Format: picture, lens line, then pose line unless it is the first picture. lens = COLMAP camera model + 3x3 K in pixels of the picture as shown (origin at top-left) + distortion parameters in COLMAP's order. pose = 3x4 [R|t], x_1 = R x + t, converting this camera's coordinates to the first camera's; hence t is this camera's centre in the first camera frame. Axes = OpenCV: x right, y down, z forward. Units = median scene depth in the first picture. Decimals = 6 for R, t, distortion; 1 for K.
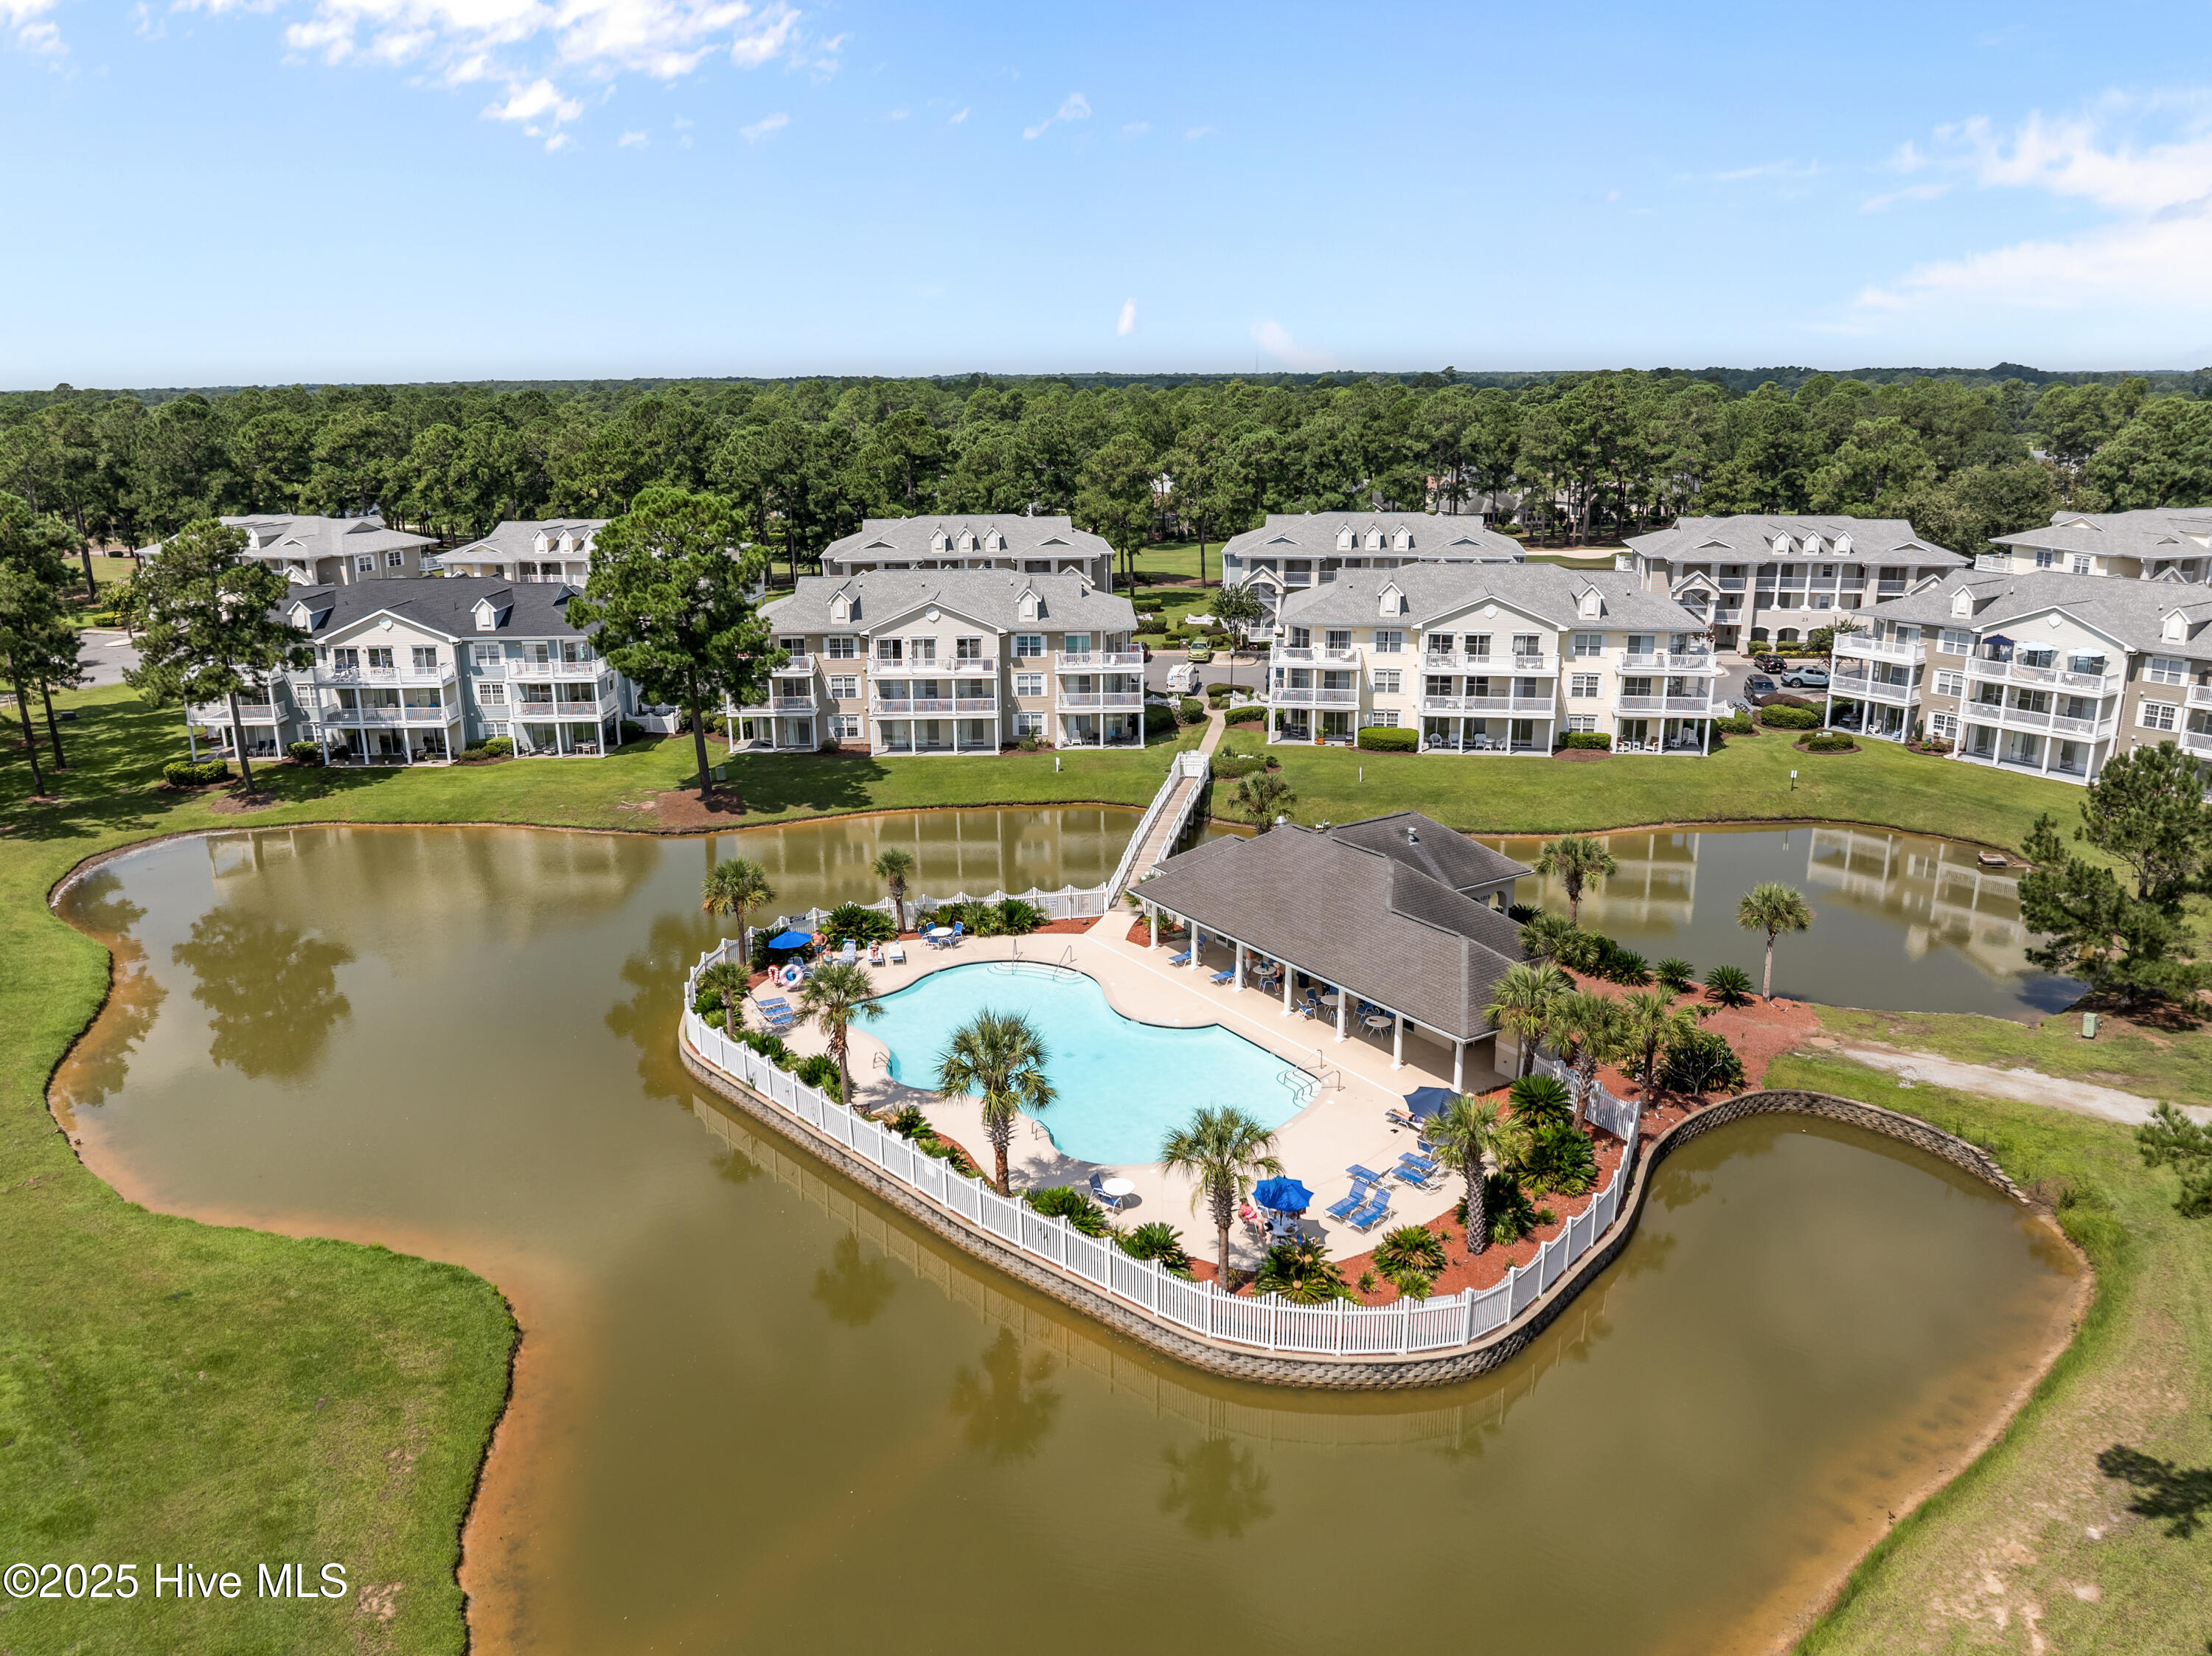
lens RADIAL K [[1572.0, 0, 1094.1], [0, 1572.0, 818.9], [0, 0, 1]] dist [-0.028820, -0.009299]
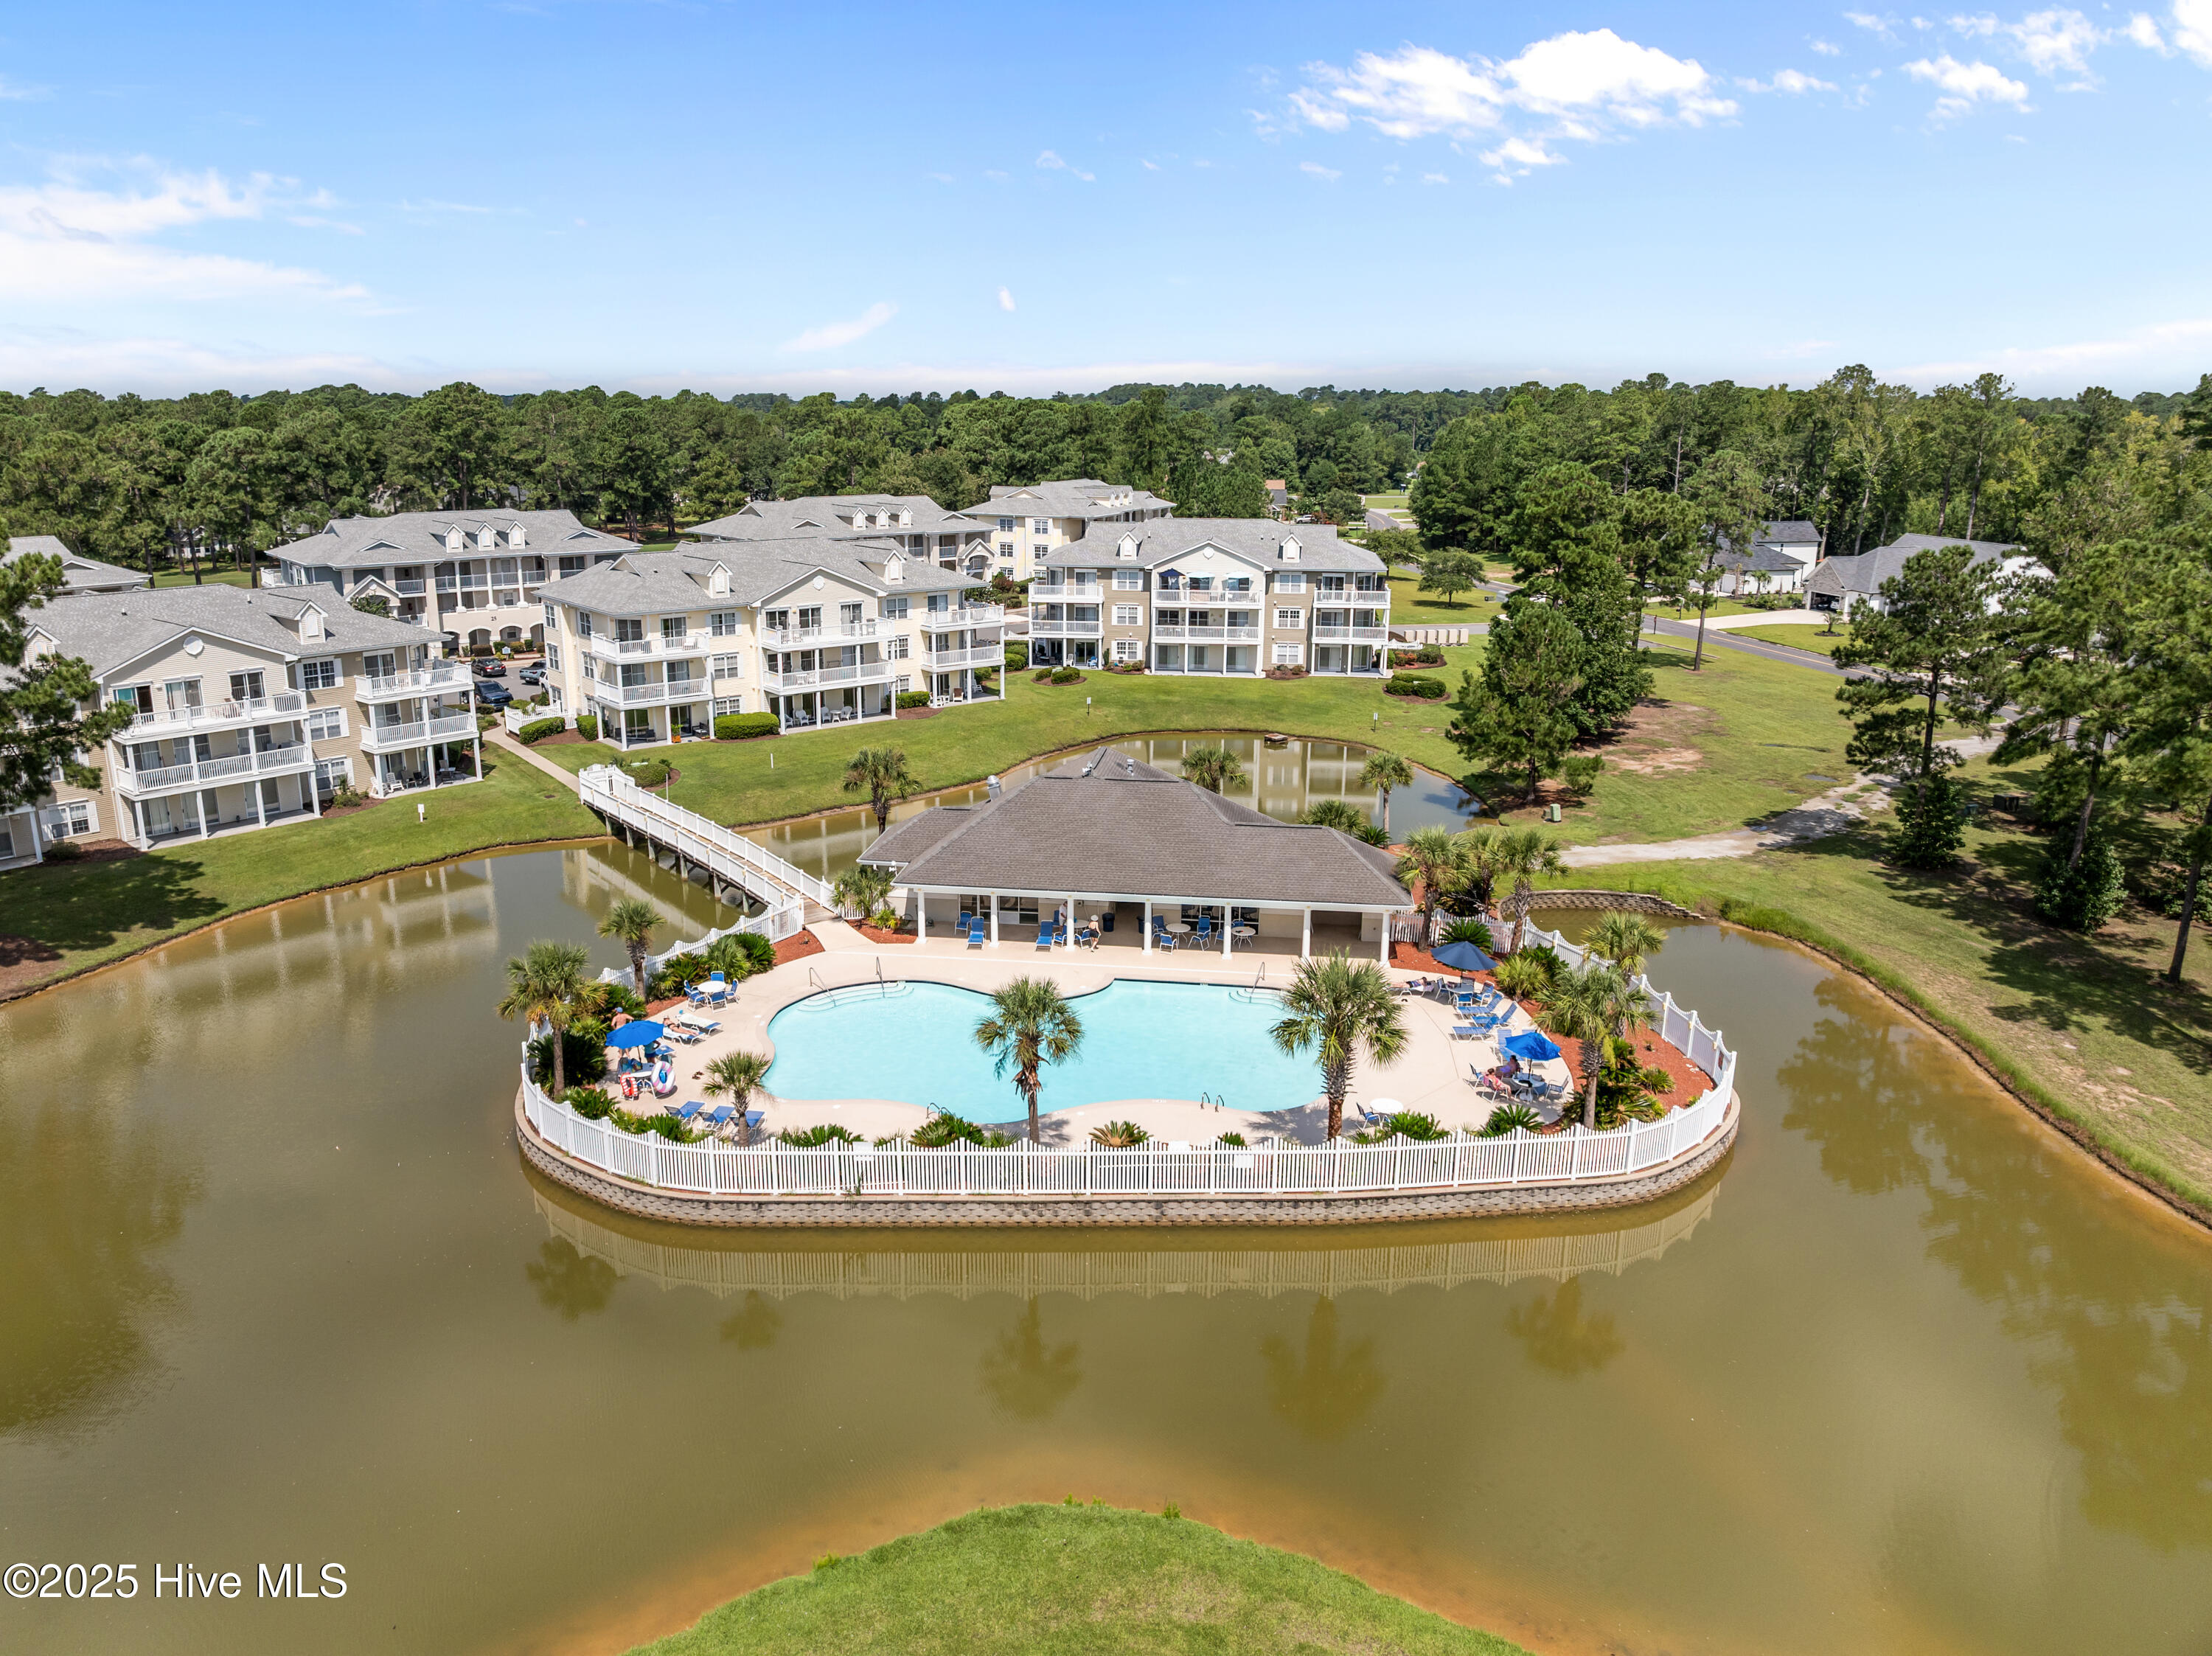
lens RADIAL K [[1572.0, 0, 1094.1], [0, 1572.0, 818.9], [0, 0, 1]] dist [-0.028820, -0.009299]
pose [[0.651483, -0.179501, 0.737122, -0.376350], [0.193306, 0.978813, 0.067510, -0.018413], [-0.733623, 0.098508, 0.672379, 0.208537]]
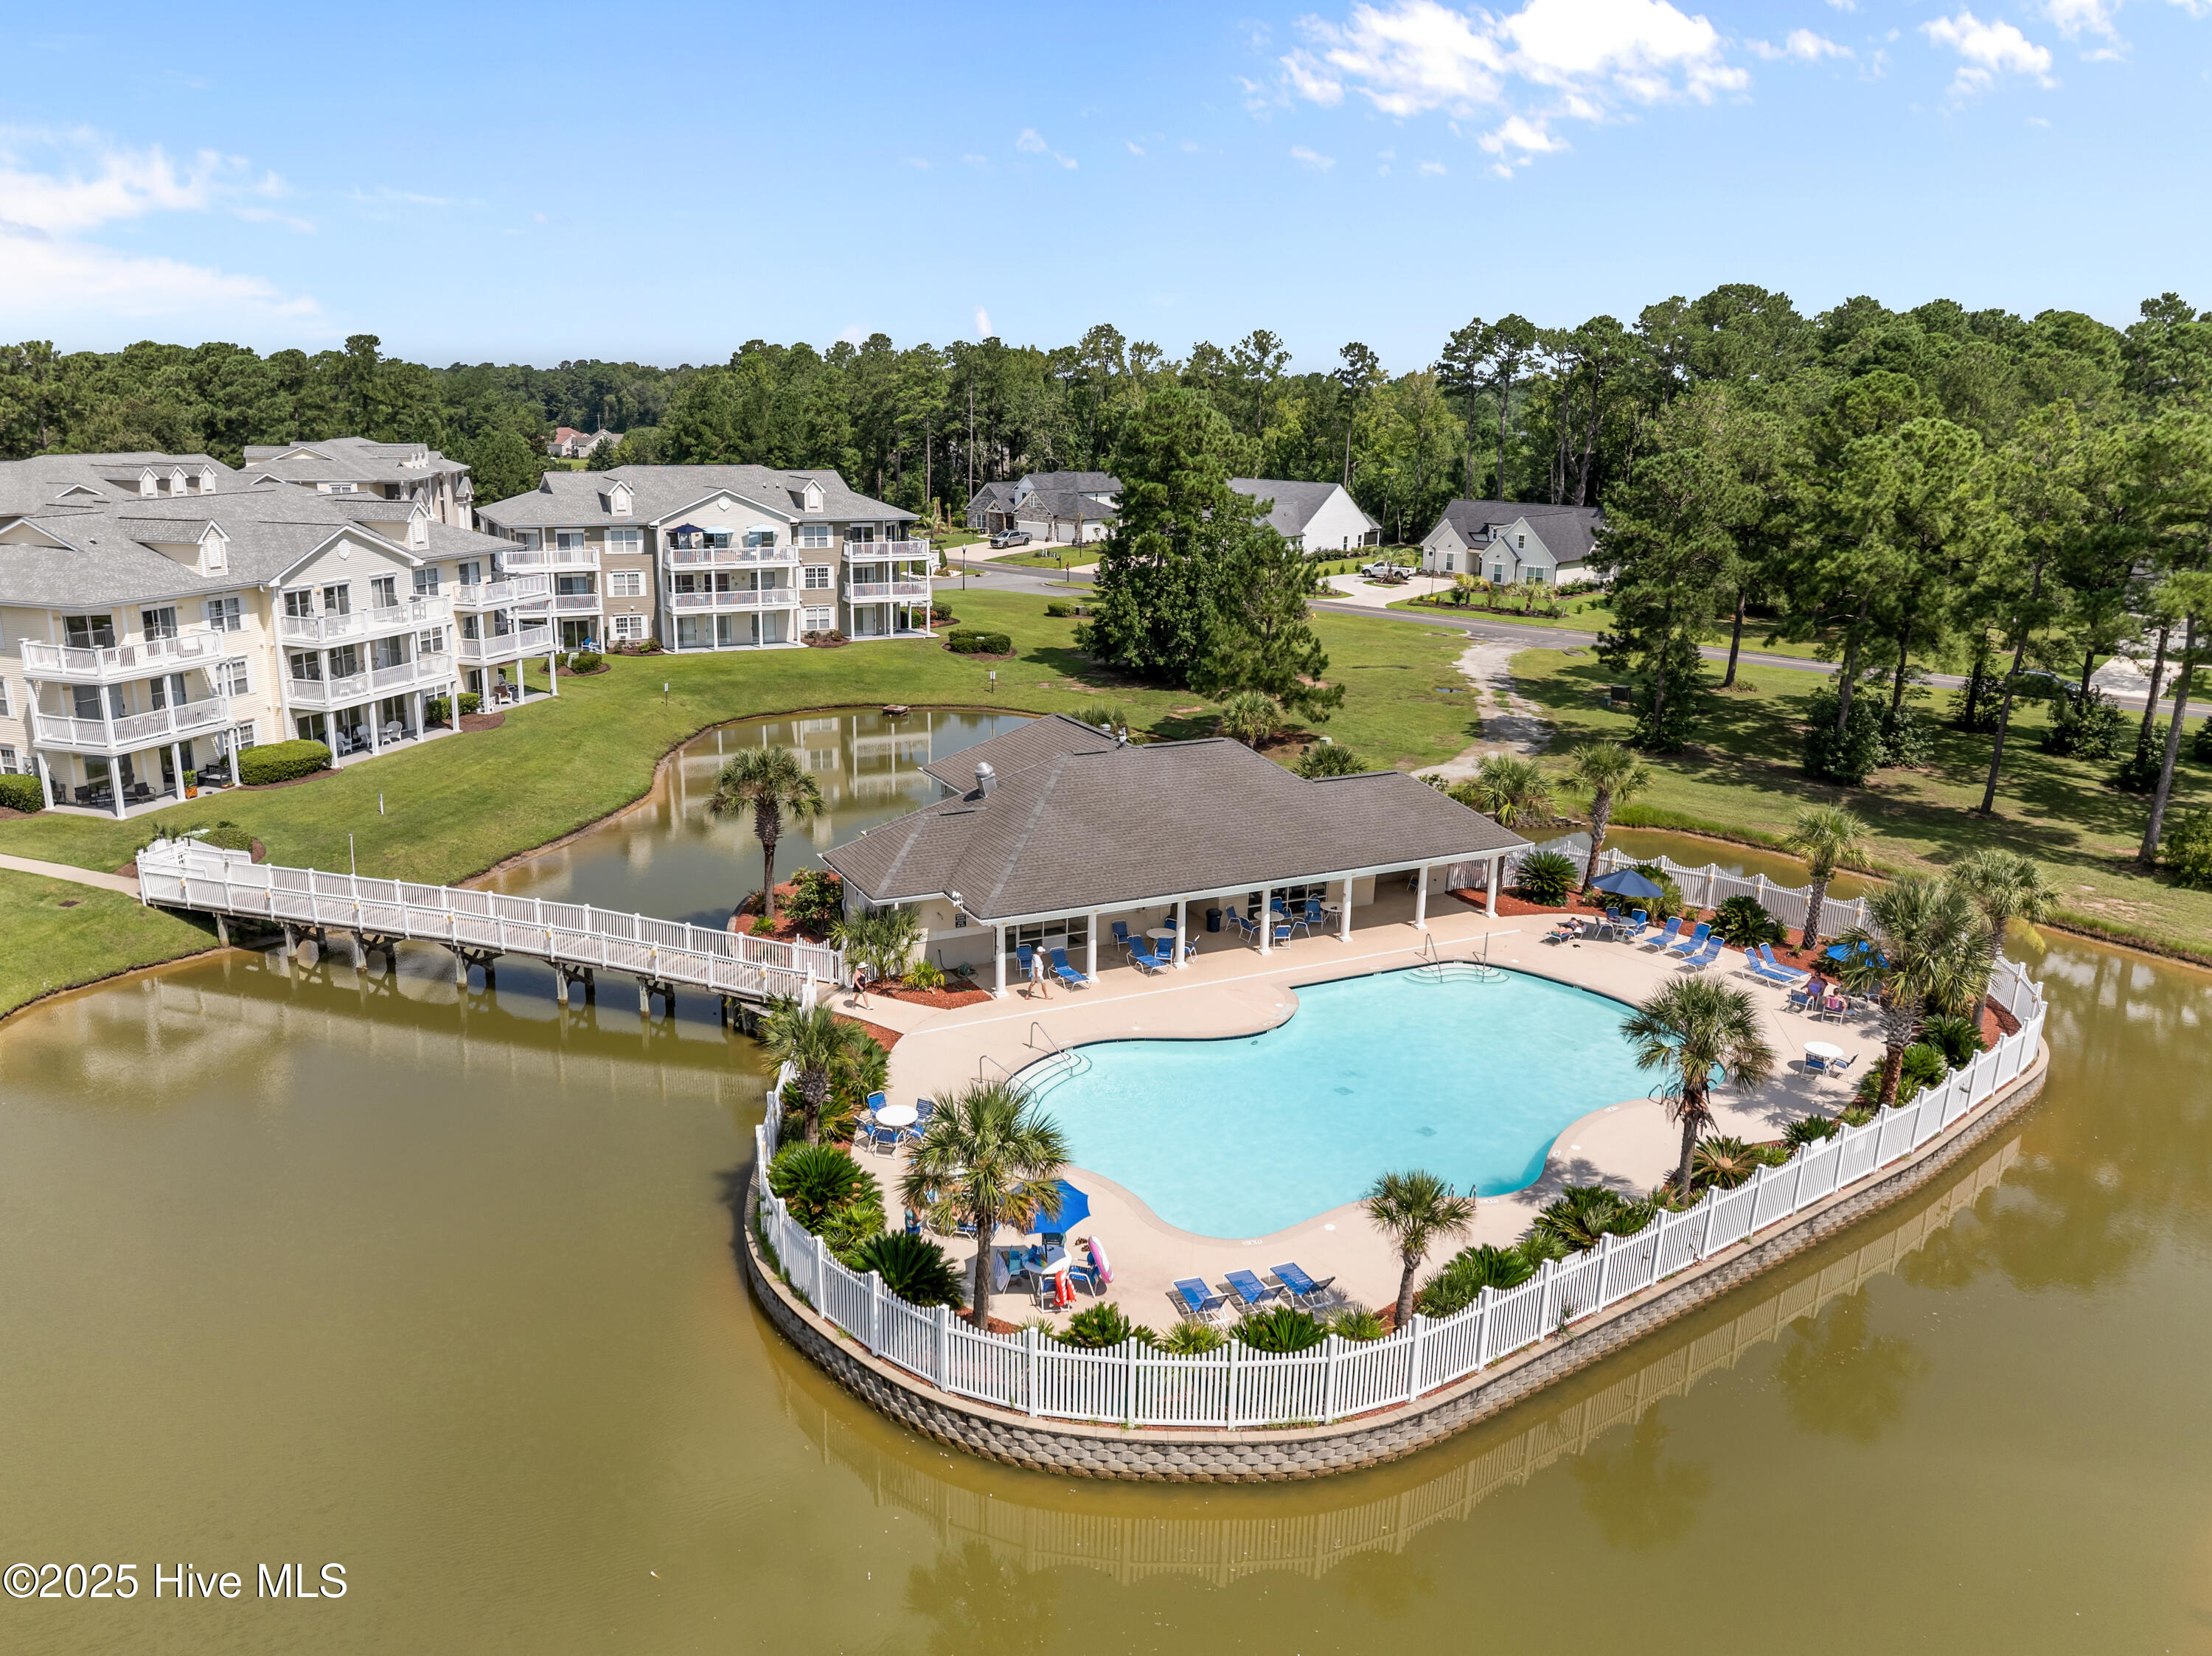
lens RADIAL K [[1572.0, 0, 1094.1], [0, 1572.0, 818.9], [0, 0, 1]] dist [-0.028820, -0.009299]
pose [[0.106102, -0.242932, 0.964223, -0.393658], [0.249718, 0.945130, 0.210643, -0.078031], [-0.962488, 0.218434, 0.160945, 0.566398]]
